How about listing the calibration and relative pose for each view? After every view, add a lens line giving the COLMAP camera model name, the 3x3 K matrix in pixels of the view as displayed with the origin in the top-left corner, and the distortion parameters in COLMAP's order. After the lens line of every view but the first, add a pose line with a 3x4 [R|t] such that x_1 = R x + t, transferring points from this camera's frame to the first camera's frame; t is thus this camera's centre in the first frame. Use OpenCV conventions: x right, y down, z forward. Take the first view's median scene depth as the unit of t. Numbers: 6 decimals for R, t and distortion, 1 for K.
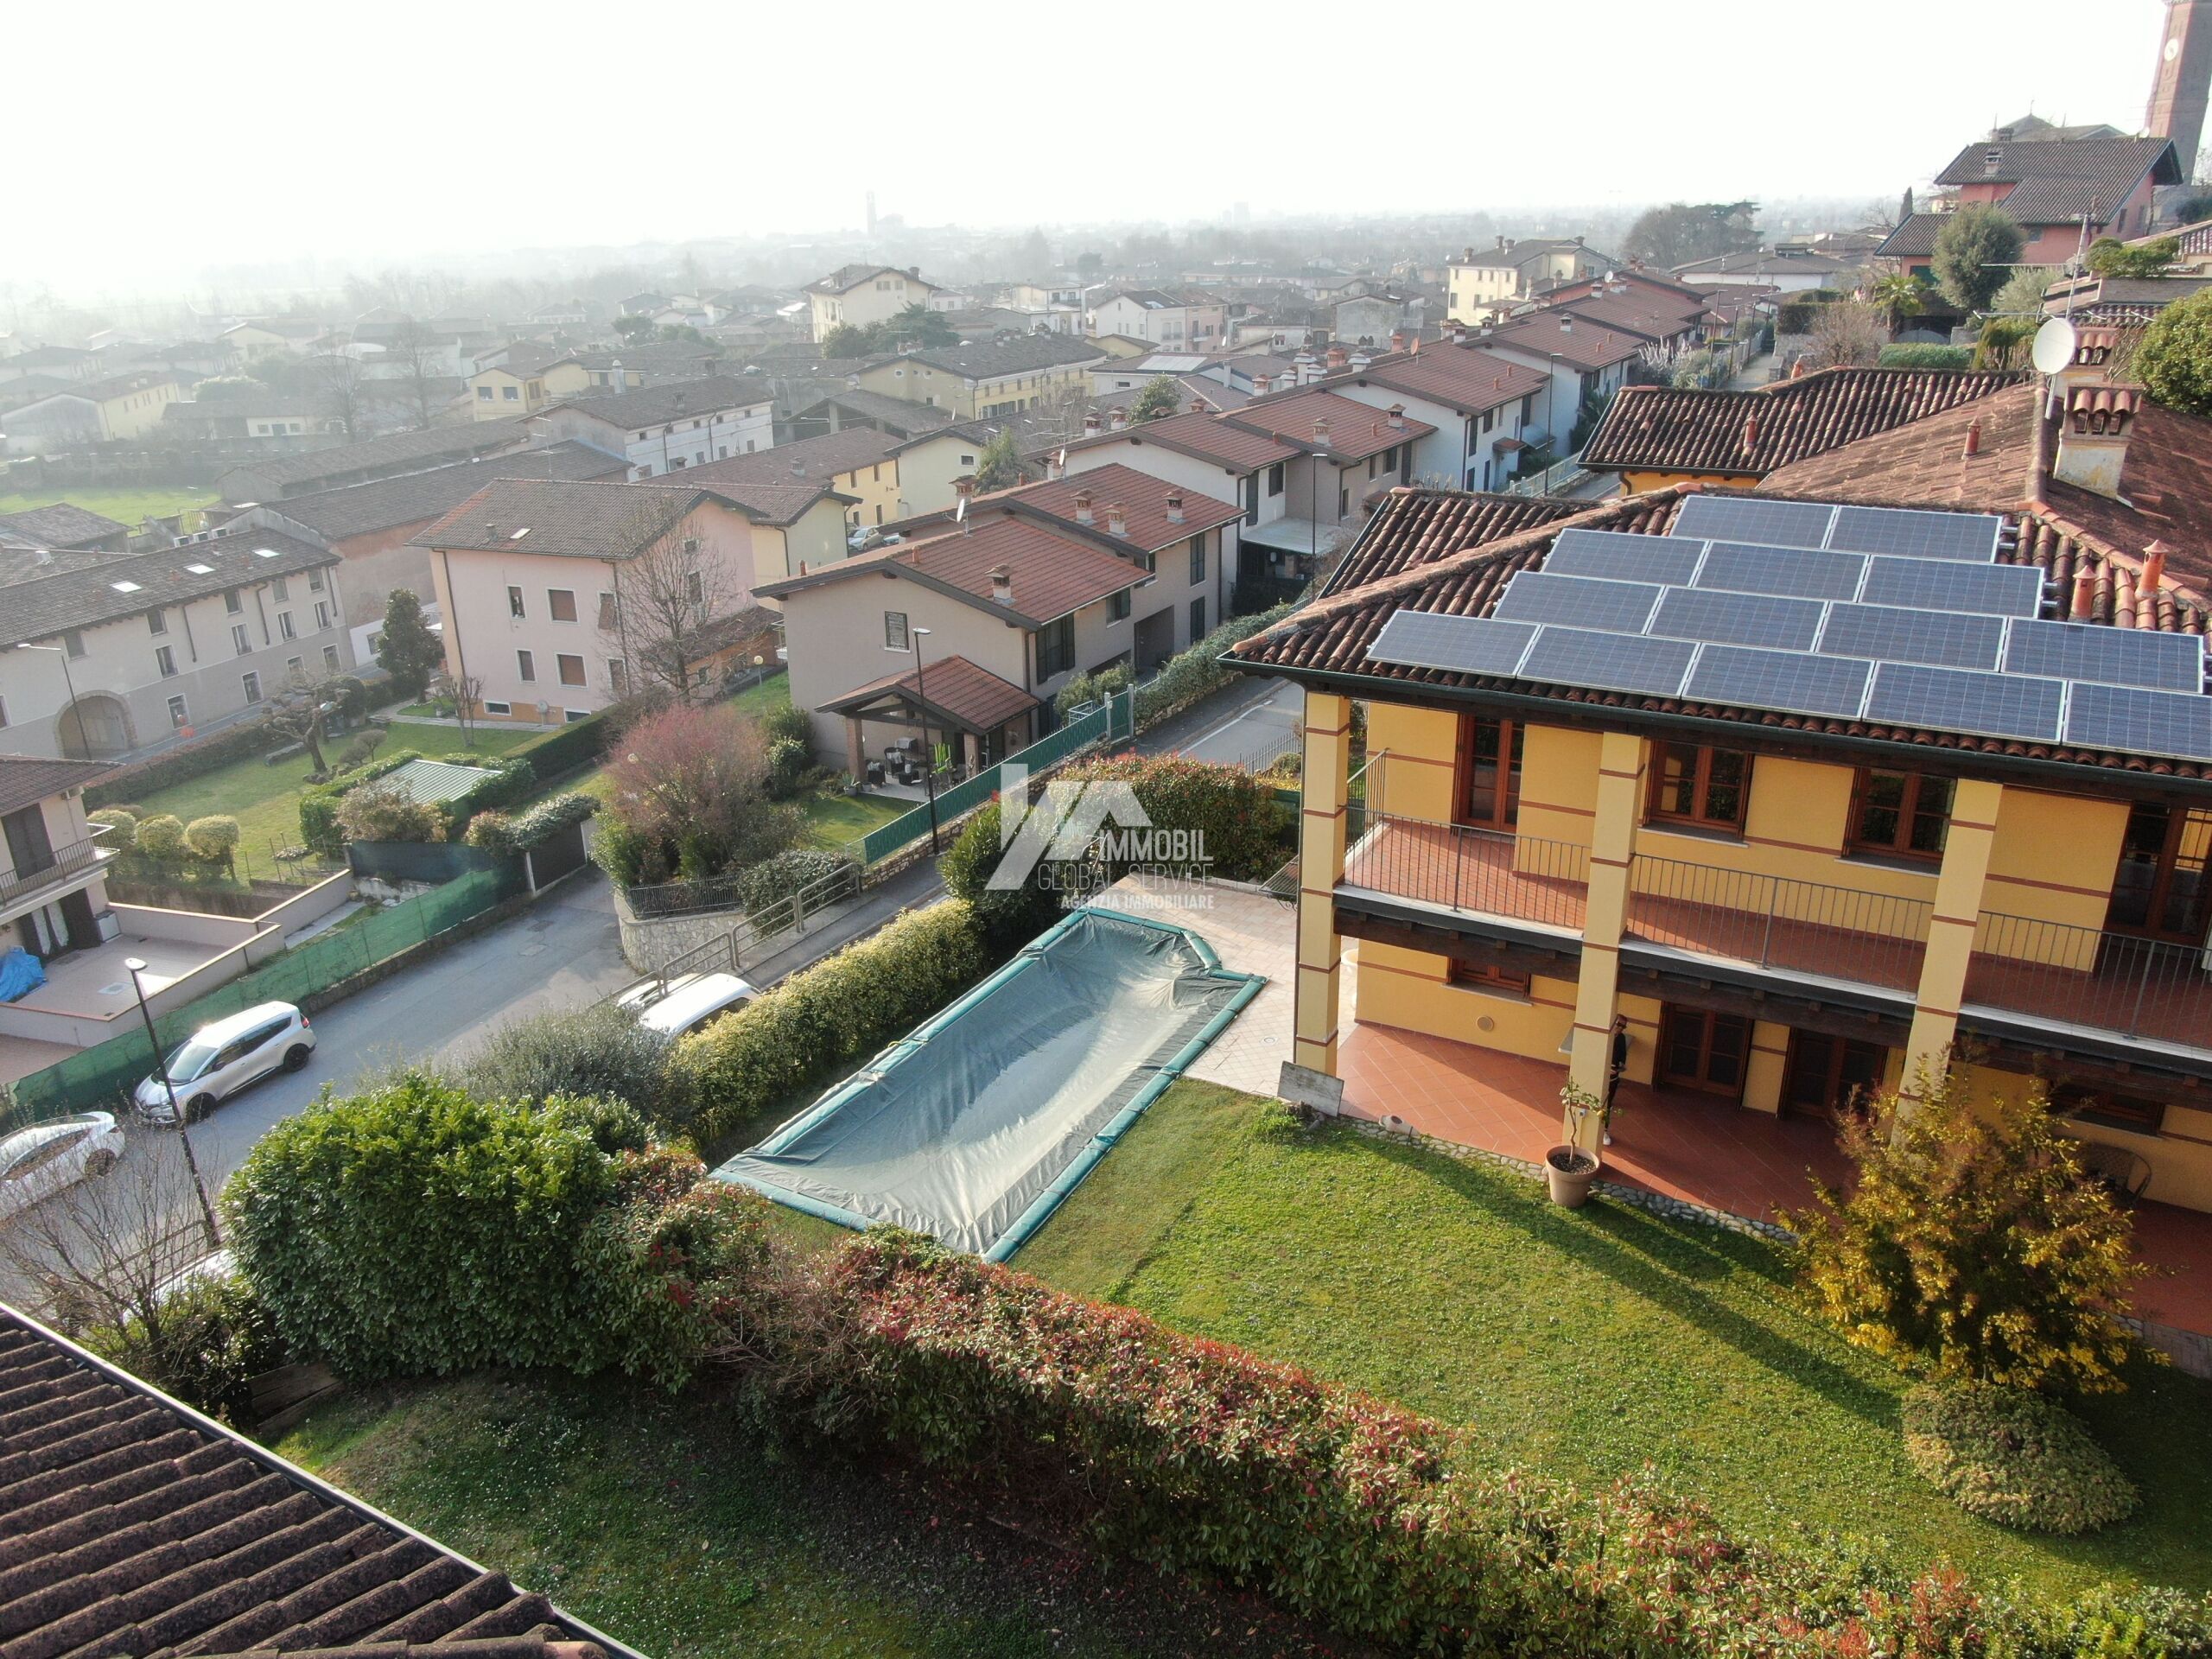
lens RADIAL K [[1598.8, 0, 1106.0], [0, 1598.8, 829.5], [0, 0, 1]] dist [-0.010377, 0.001231]
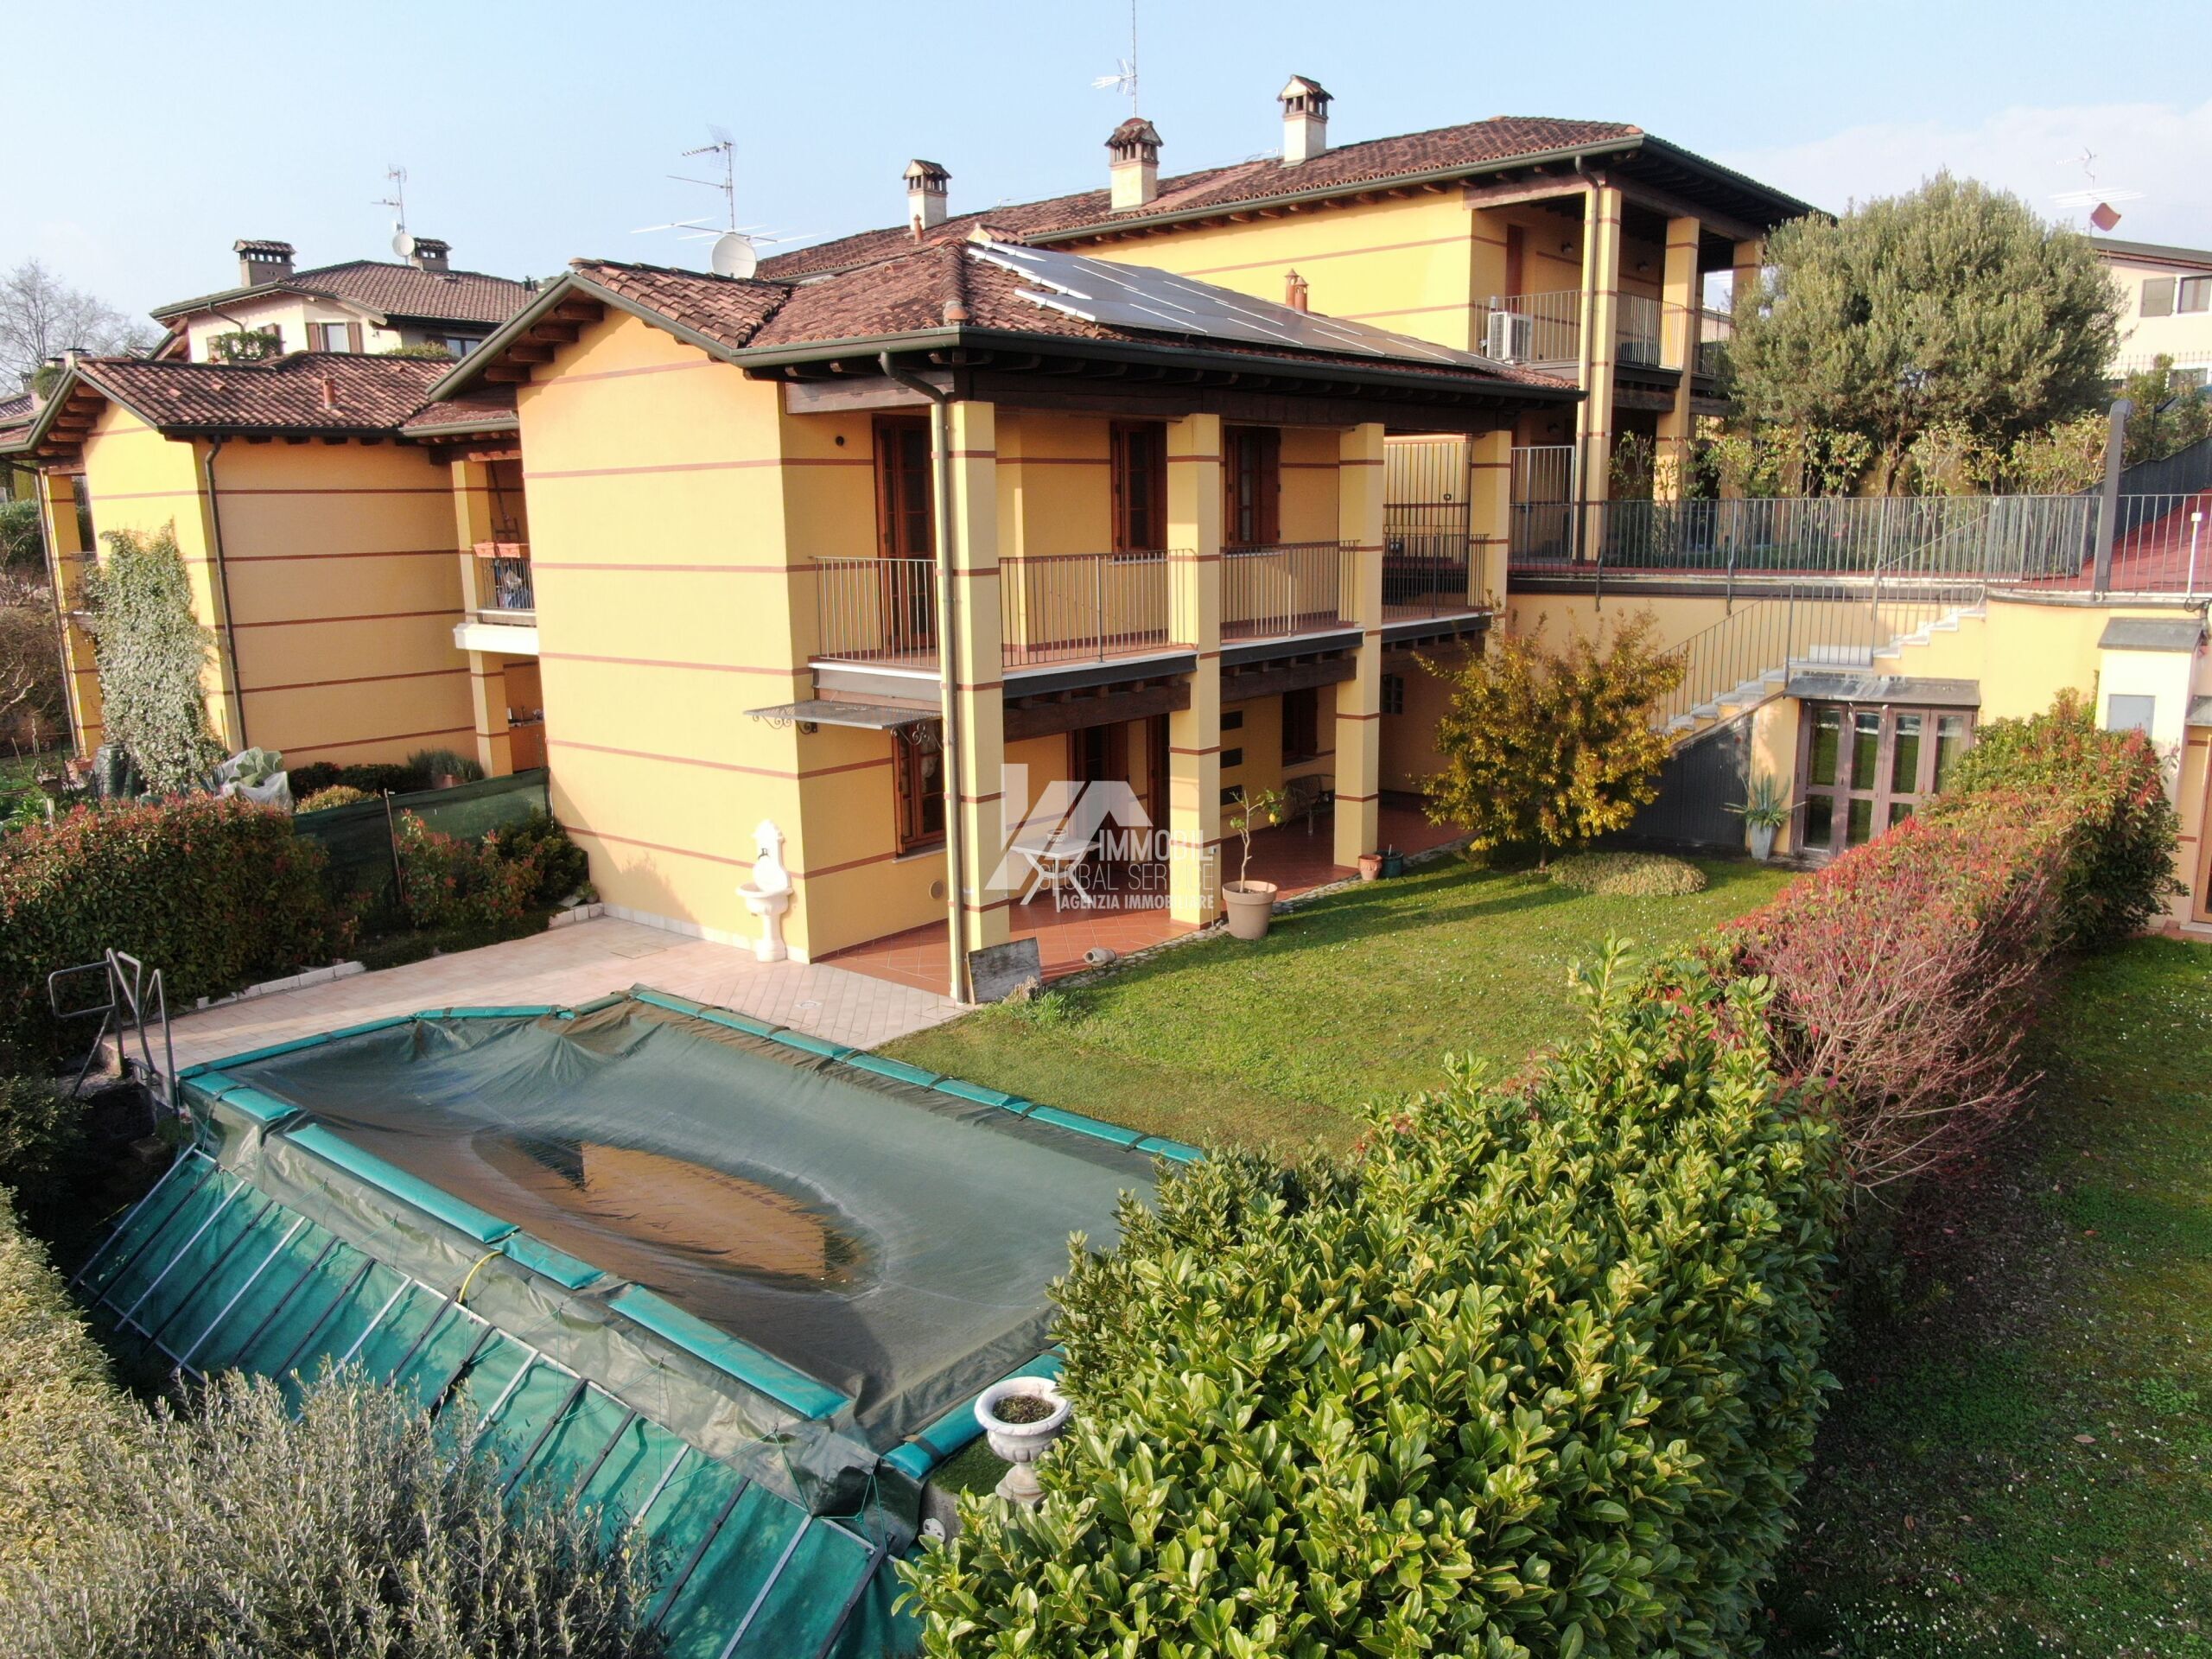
lens RADIAL K [[1598.8, 0, 1106.0], [0, 1598.8, 829.5], [0, 0, 1]] dist [-0.010377, 0.001231]
pose [[0.185893, -0.181952, 0.965576, -0.583121], [0.369356, 0.923570, 0.102928, 0.044934], [-0.910505, 0.337508, 0.238890, 0.786160]]
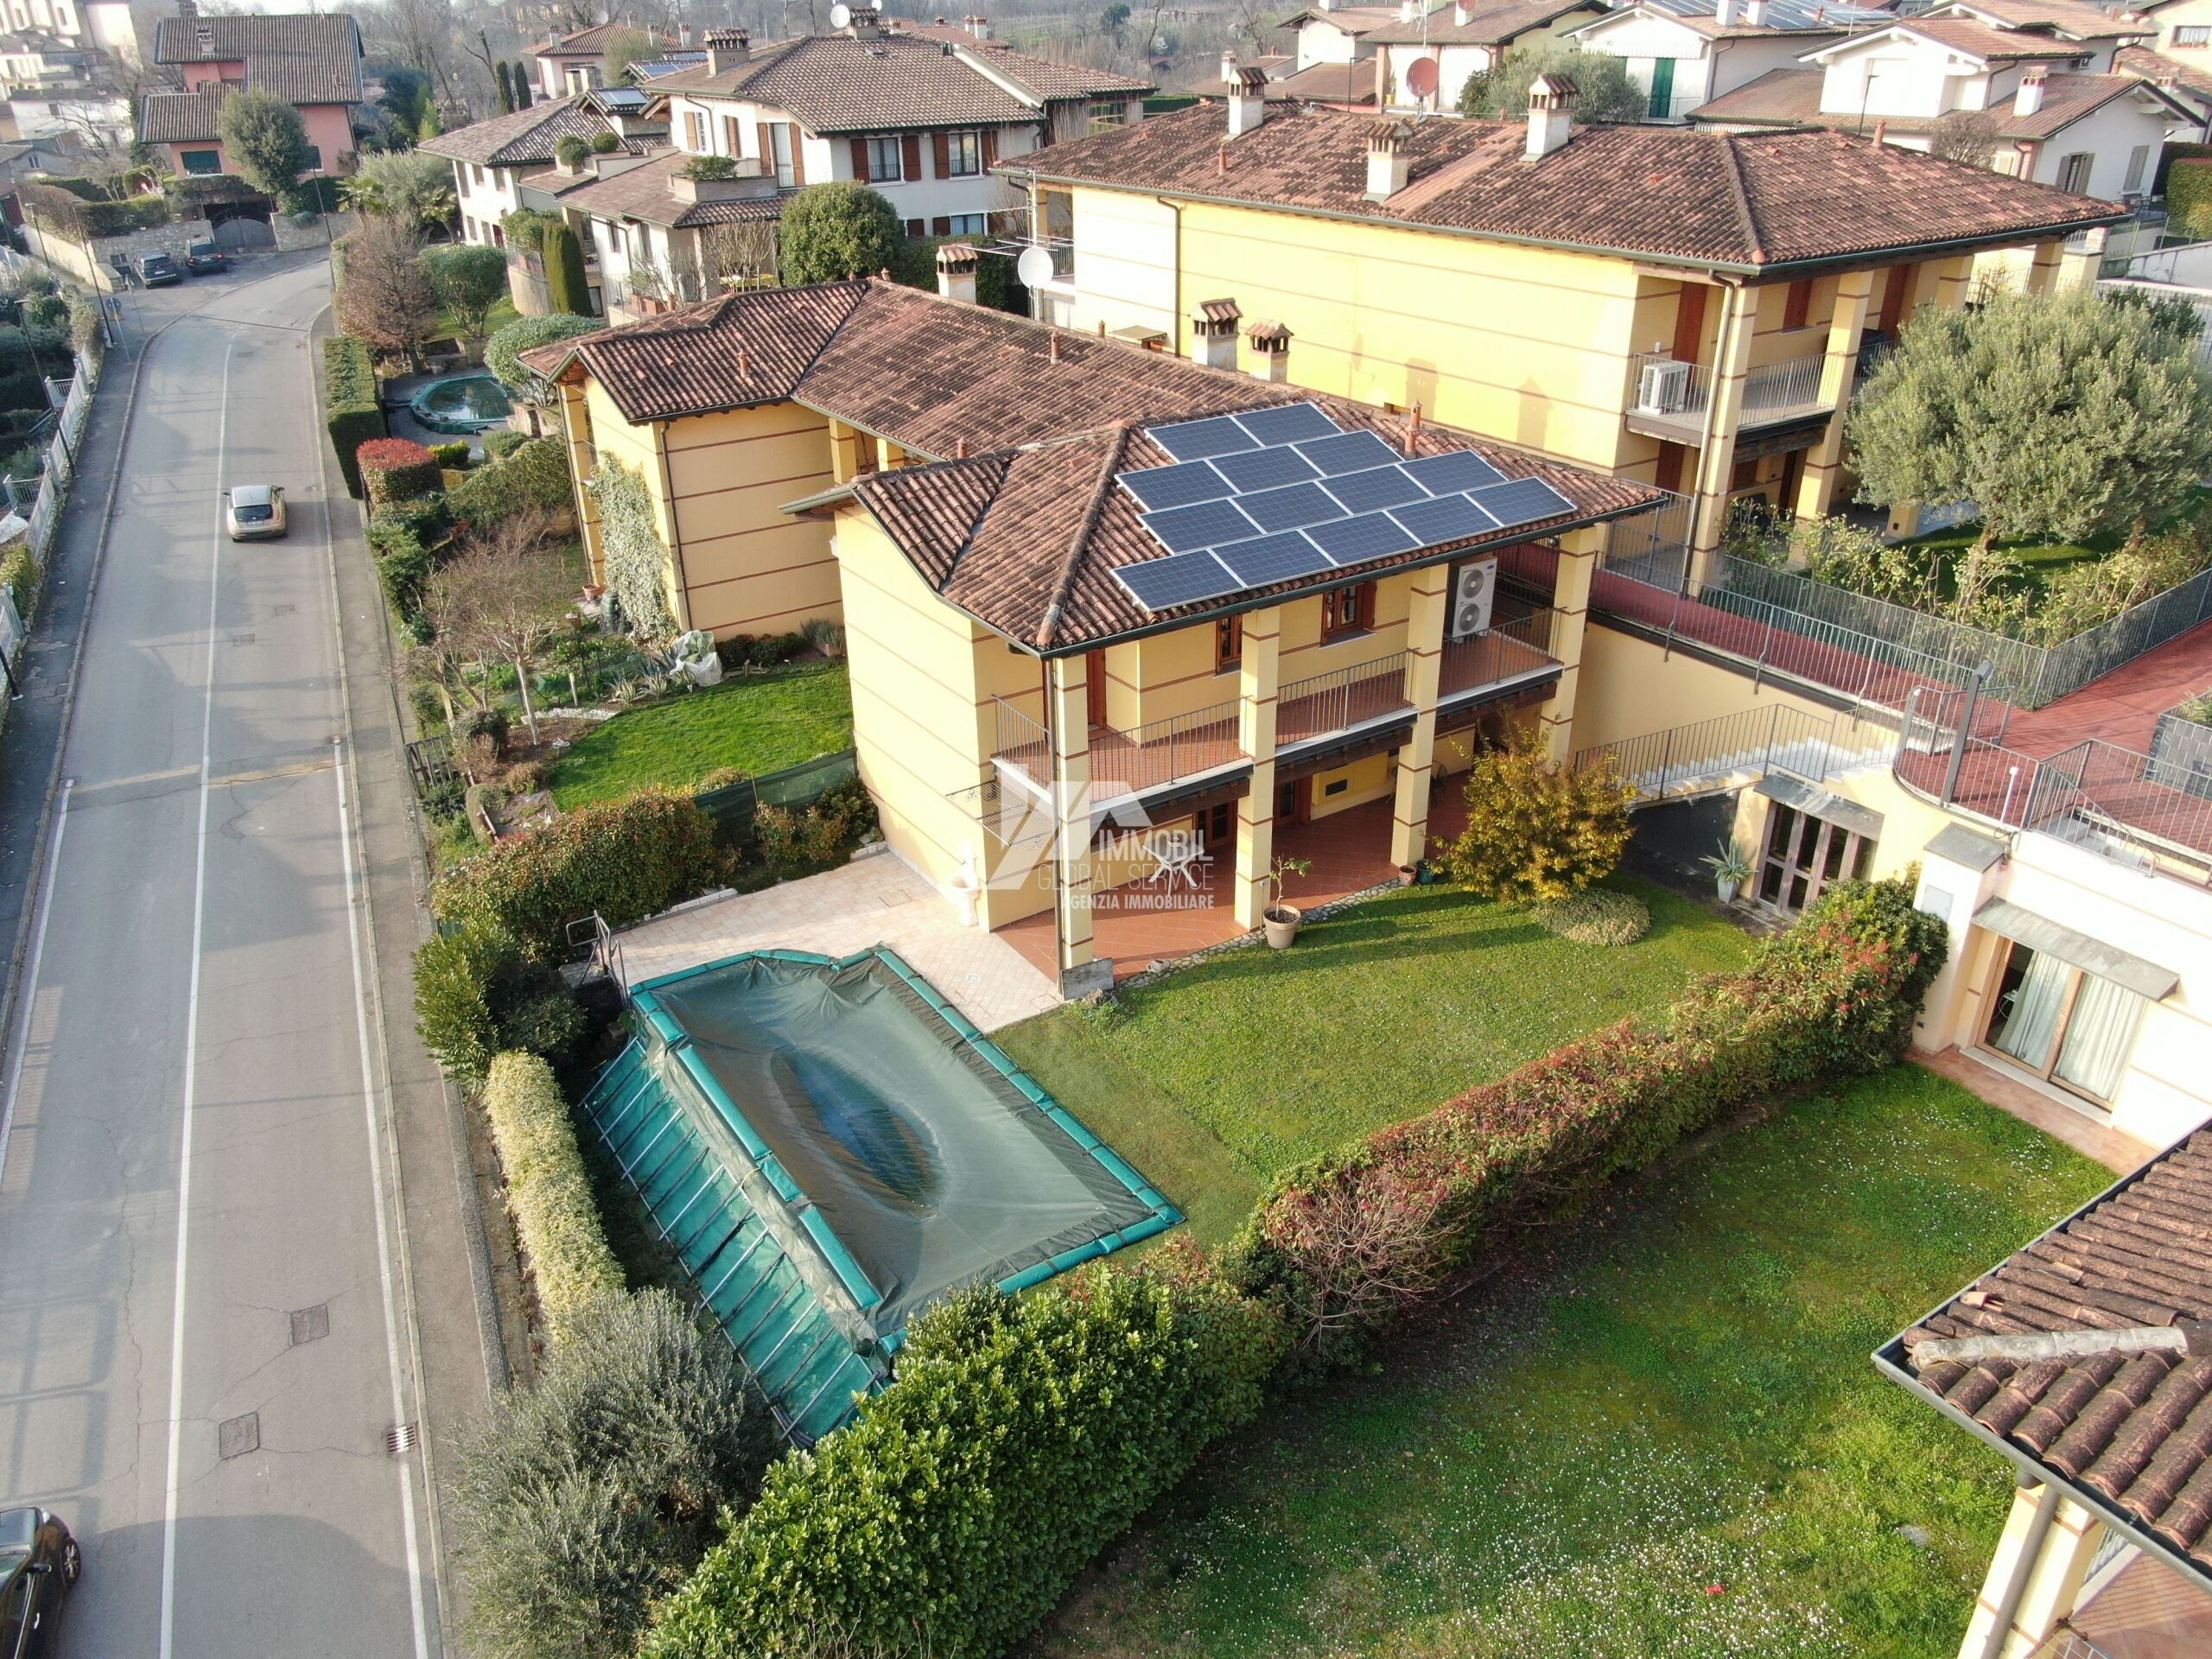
lens RADIAL K [[1598.8, 0, 1106.0], [0, 1598.8, 829.5], [0, 0, 1]] dist [-0.010377, 0.001231]
pose [[0.461506, -0.397832, 0.792933, -0.789555], [0.328782, 0.906862, 0.263634, -0.255729], [-0.823963, 0.139034, 0.549323, 0.332319]]
